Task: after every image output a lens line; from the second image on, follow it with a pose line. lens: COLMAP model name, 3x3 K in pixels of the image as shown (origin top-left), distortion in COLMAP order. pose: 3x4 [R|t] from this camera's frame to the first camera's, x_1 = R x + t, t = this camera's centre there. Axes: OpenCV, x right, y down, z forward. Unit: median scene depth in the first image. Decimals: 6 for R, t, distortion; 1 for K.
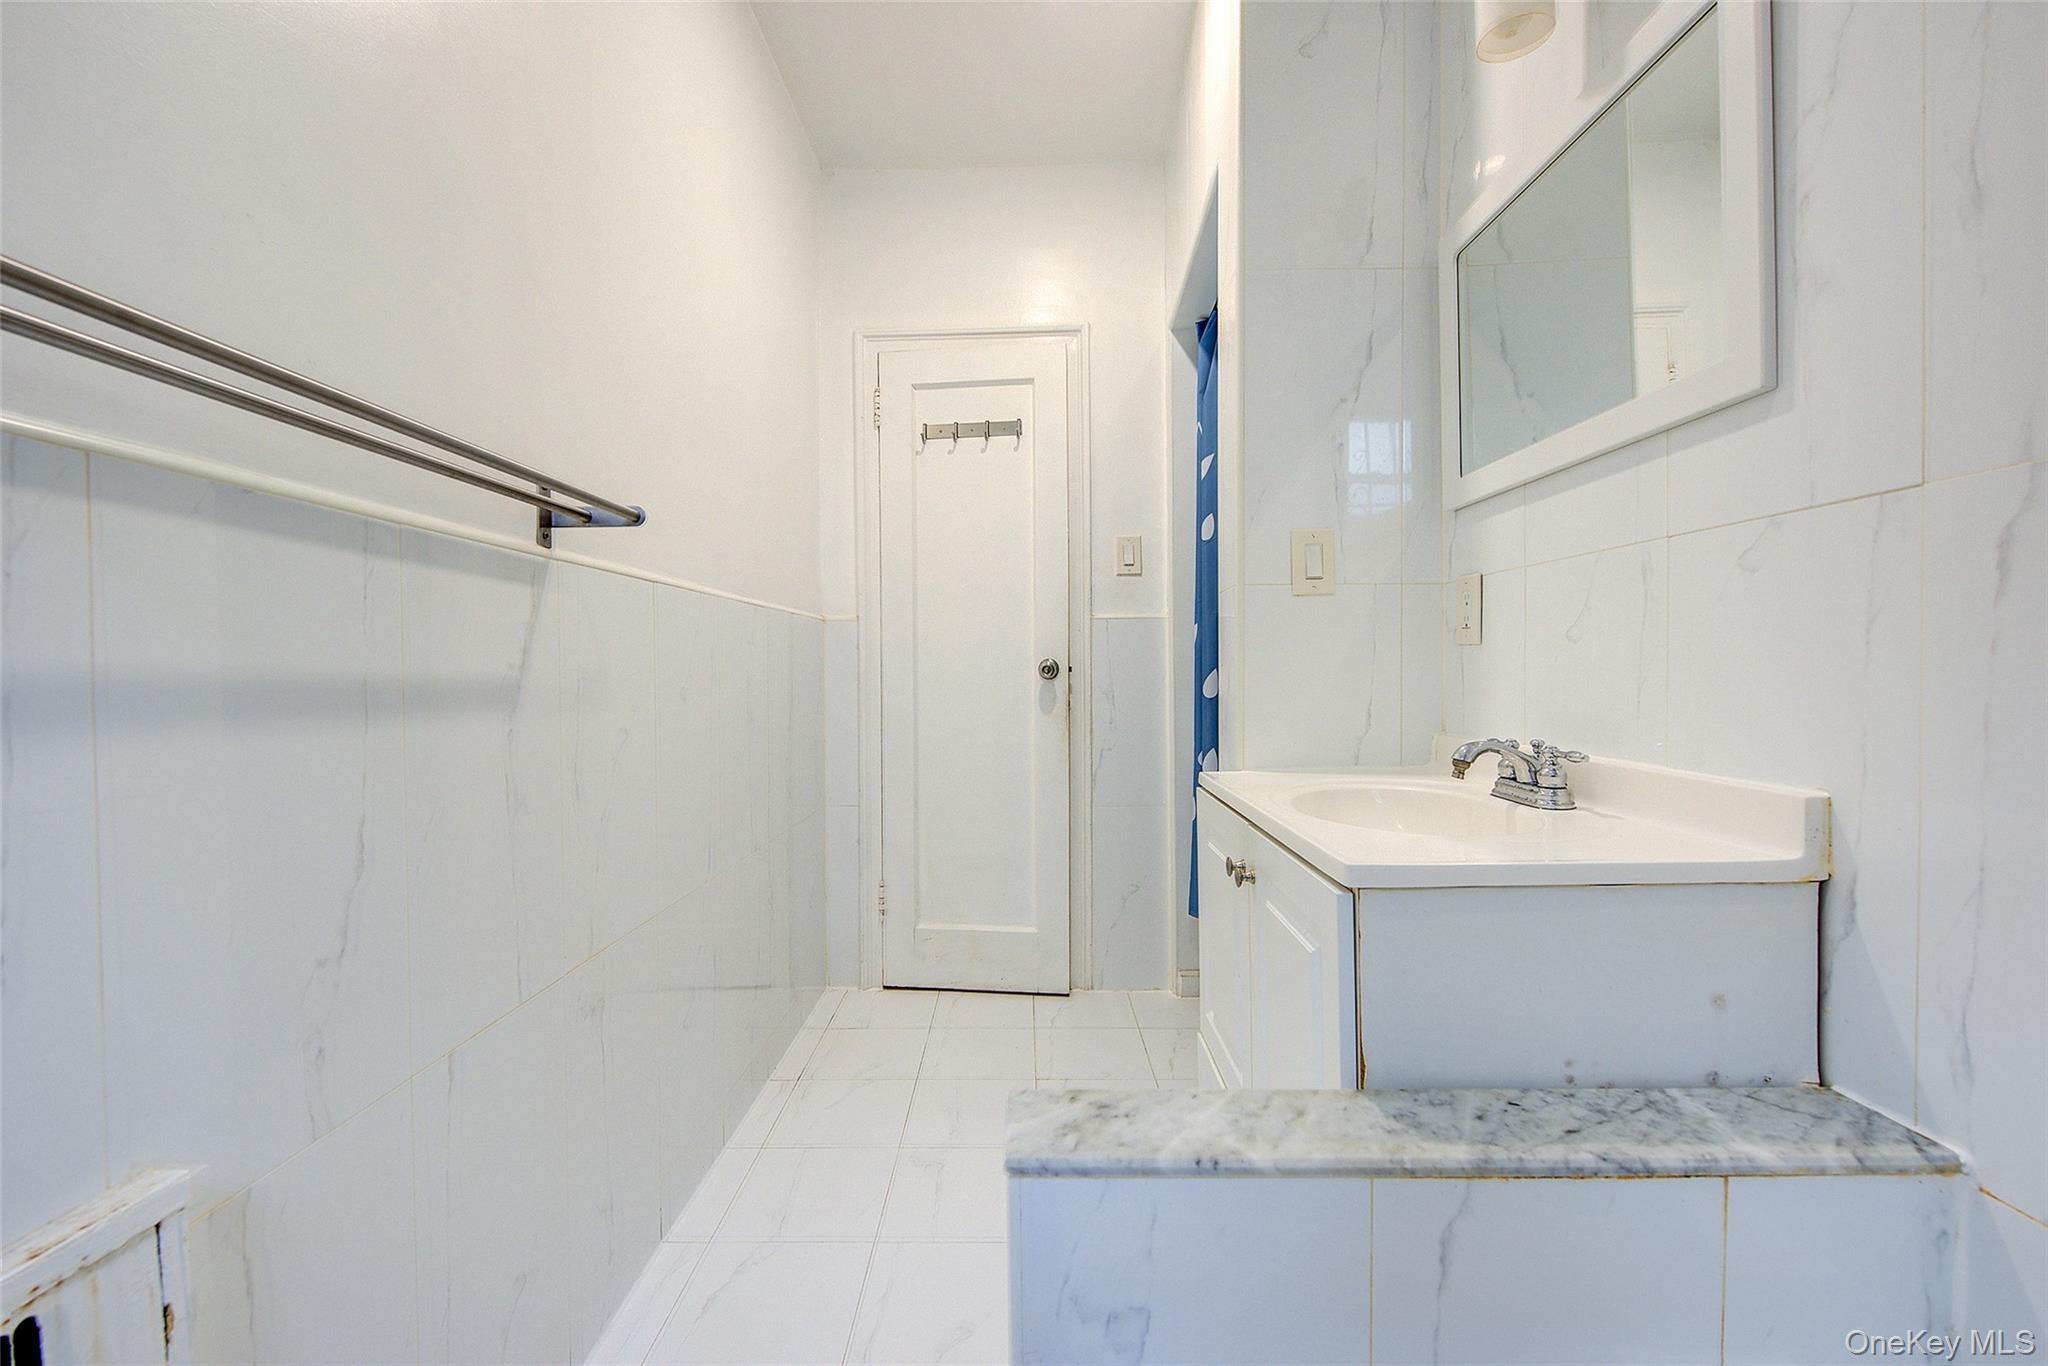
lens RADIAL K [[795.9, 0, 1010.3], [0, 795.9, 673.3], [0, 0, 1]] dist [0.001011, -0.002316]
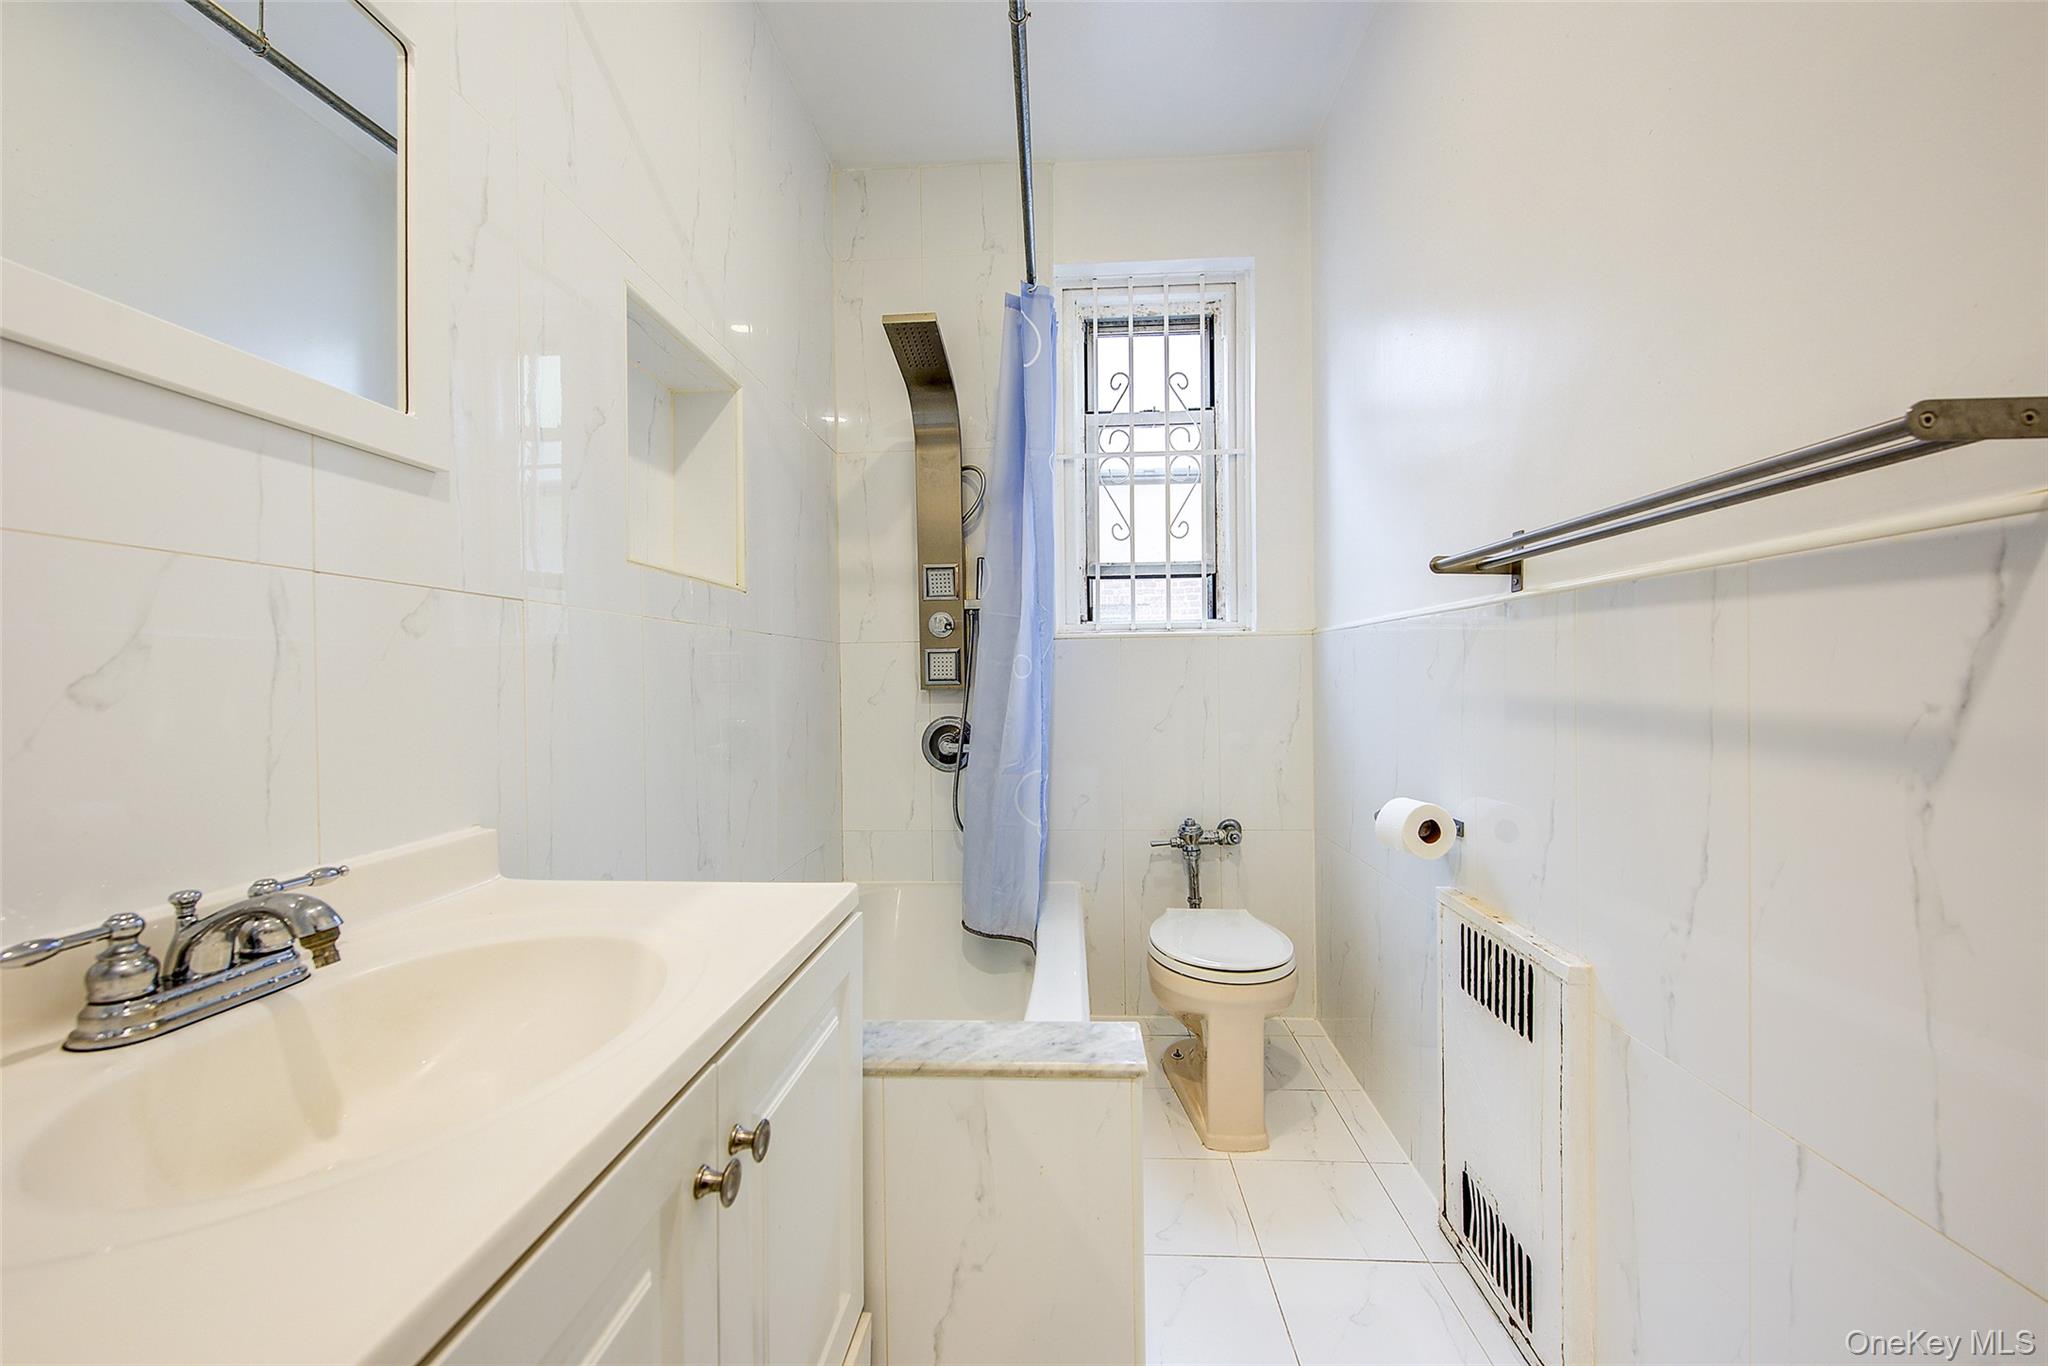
lens RADIAL K [[795.9, 0, 1039.0], [0, 795.9, 678.3], [0, 0, 1]] dist [0.001011, -0.002316]
pose [[-0.999678, 0.021135, 0.014069, 0.126376], [0.021257, 0.999738, 0.008541, -0.069707], [-0.013885, 0.008837, -0.999865, 2.131757]]
